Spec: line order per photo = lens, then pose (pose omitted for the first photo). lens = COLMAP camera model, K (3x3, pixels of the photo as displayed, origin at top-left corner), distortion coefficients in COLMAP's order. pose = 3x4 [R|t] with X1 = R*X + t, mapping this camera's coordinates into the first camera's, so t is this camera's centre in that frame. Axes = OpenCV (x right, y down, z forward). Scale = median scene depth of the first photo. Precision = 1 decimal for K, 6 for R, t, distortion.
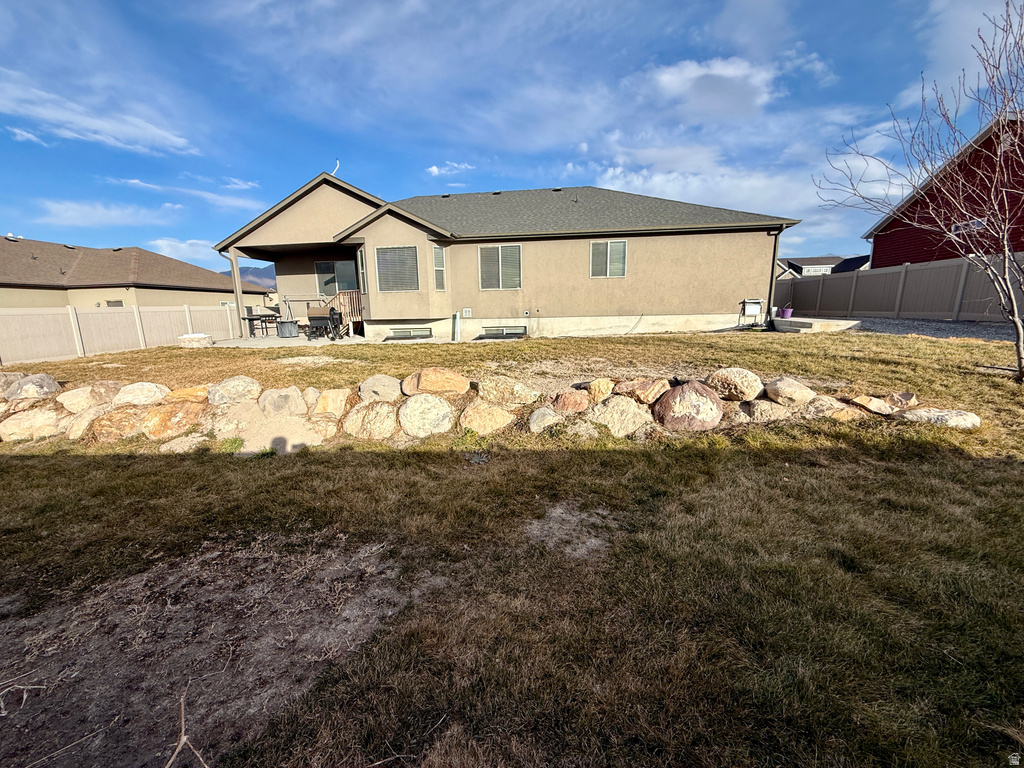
lens RADIAL K [[407.7, 0, 509.9], [0, 407.7, 384.8], [0, 0, 1]] dist [0.000434, -0.000092]
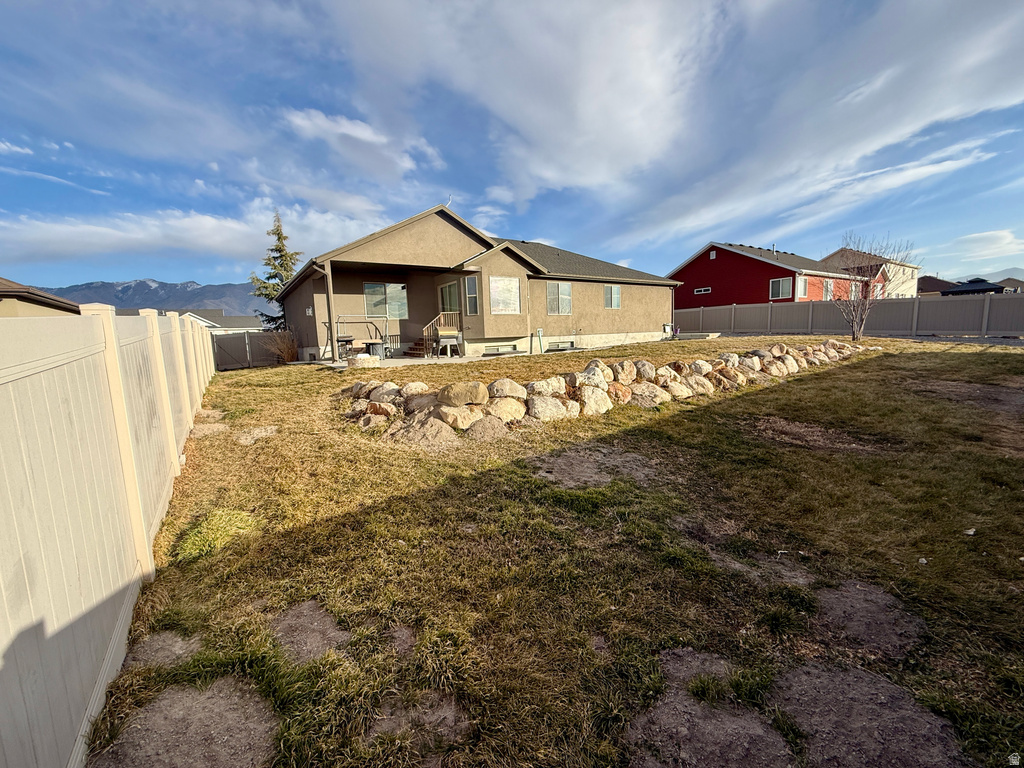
lens RADIAL K [[414.8, 0, 475.3], [0, 414.8, 388.7], [0, 0, 1]] dist [-0.008140, -0.000159]
pose [[0.766608, -0.087577, 0.636115, -1.102926], [0.135874, 0.990347, -0.027401, 0.009074], [-0.627575, 0.107437, 0.771107, 0.134146]]
